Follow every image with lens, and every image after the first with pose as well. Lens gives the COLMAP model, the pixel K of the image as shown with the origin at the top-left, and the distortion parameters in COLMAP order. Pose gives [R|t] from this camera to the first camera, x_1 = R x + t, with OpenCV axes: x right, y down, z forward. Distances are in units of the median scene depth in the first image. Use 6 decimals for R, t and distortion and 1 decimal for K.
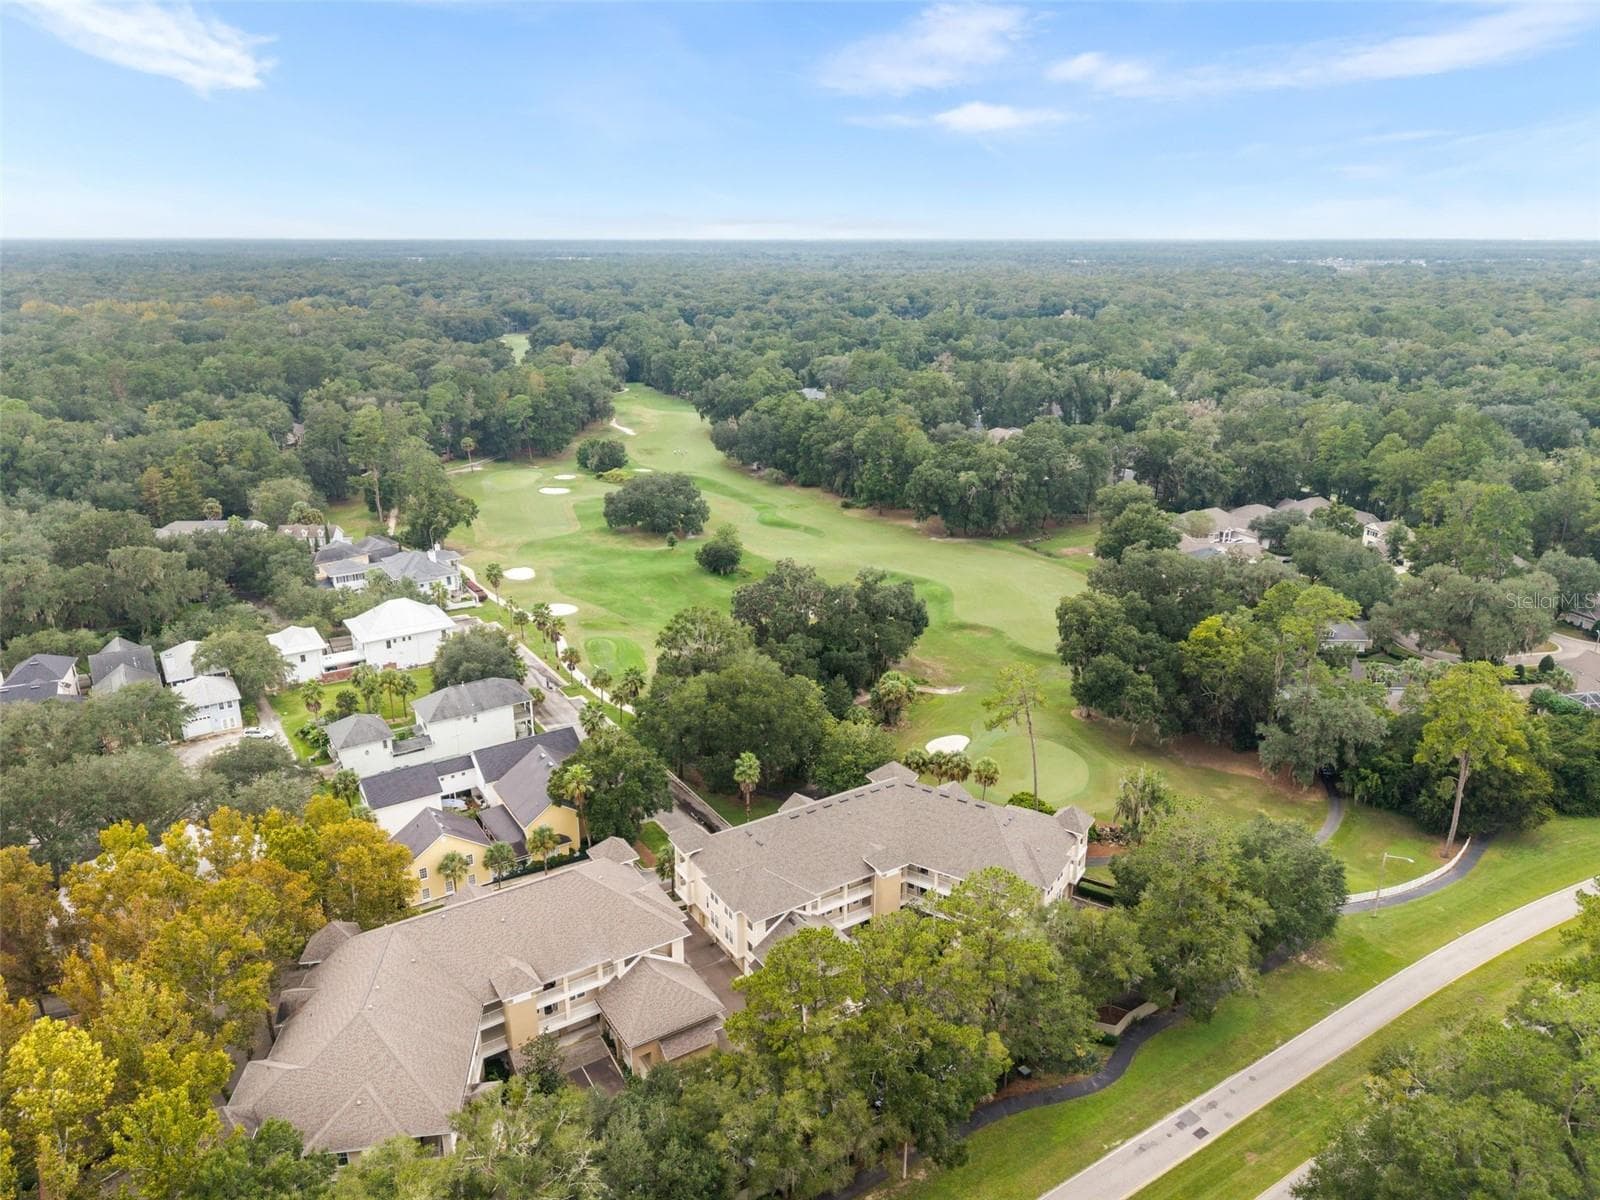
lens RADIAL K [[1051.1, 0, 796.7], [0, 1051.1, 602.3], [0, 0, 1]] dist [0.041773, -0.037764]
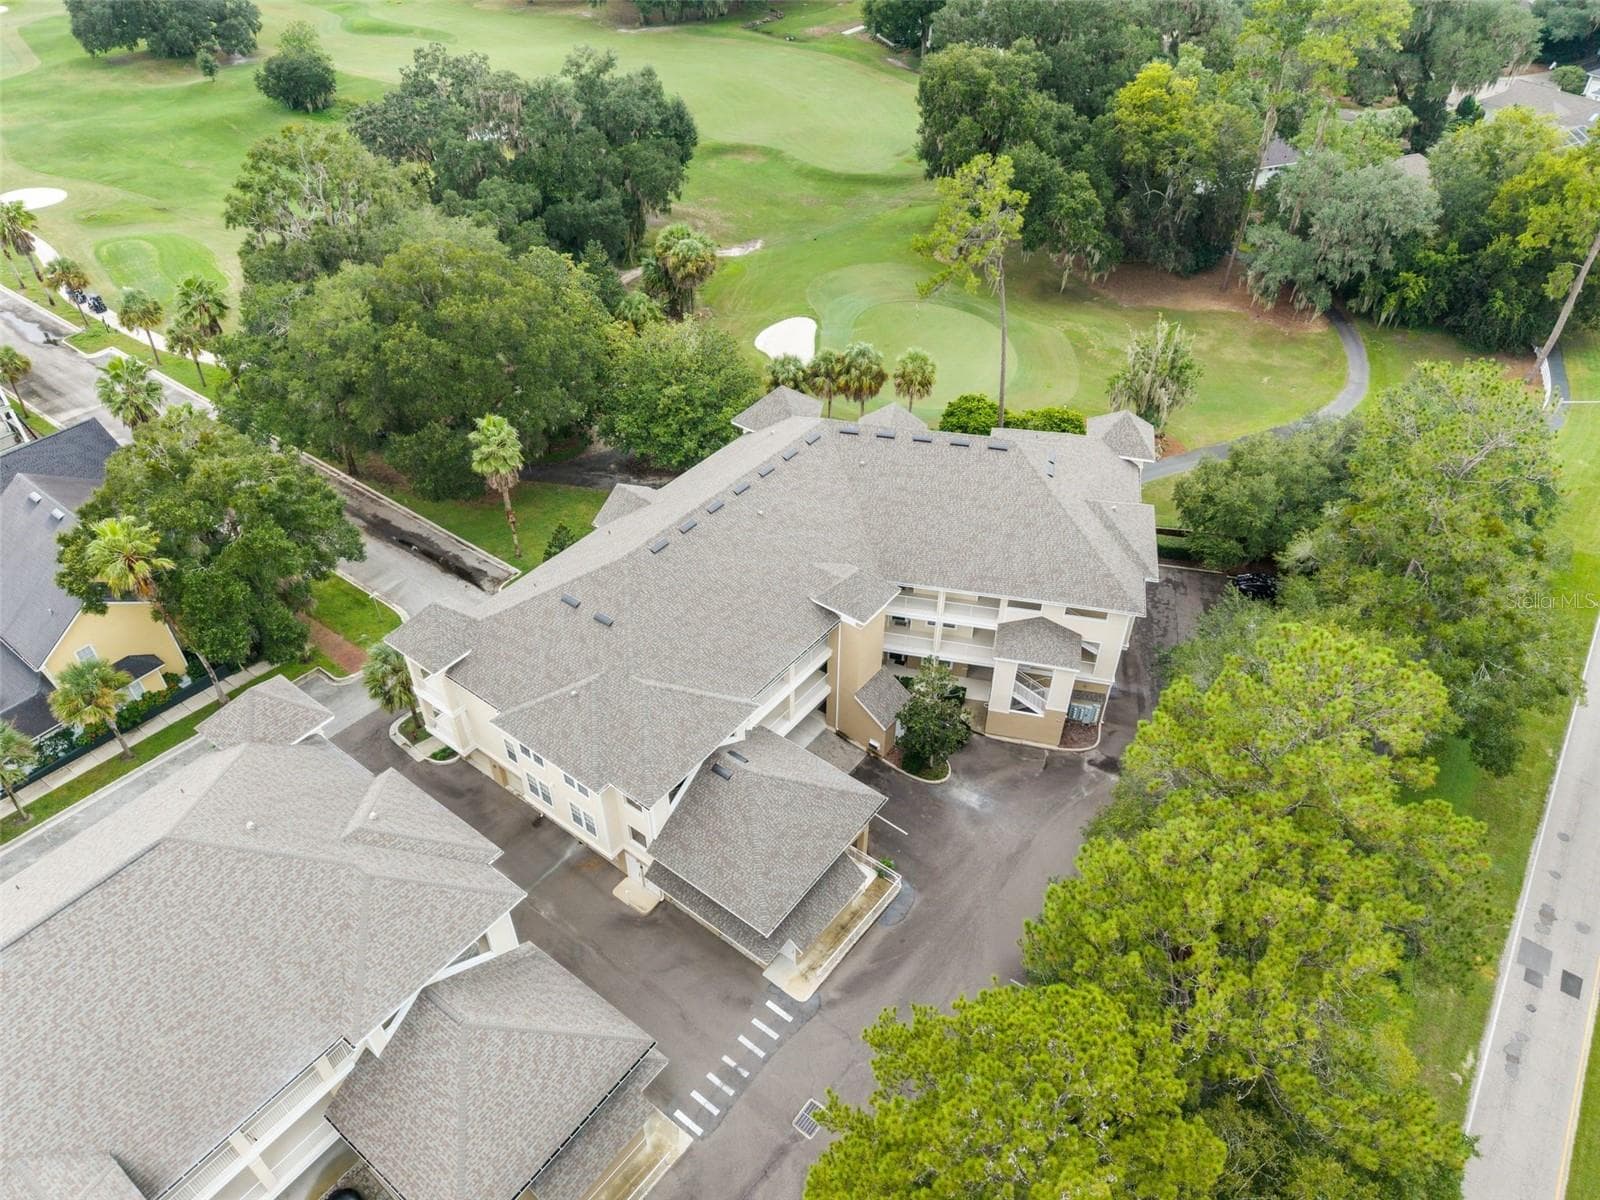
lens RADIAL K [[1051.1, 0, 796.7], [0, 1051.1, 602.3], [0, 0, 1]] dist [0.041773, -0.037764]
pose [[0.937907, -0.225123, 0.263913, -0.054588], [0.107941, 0.912438, 0.394723, 0.035376], [-0.329666, -0.341727, 0.880081, 0.415793]]
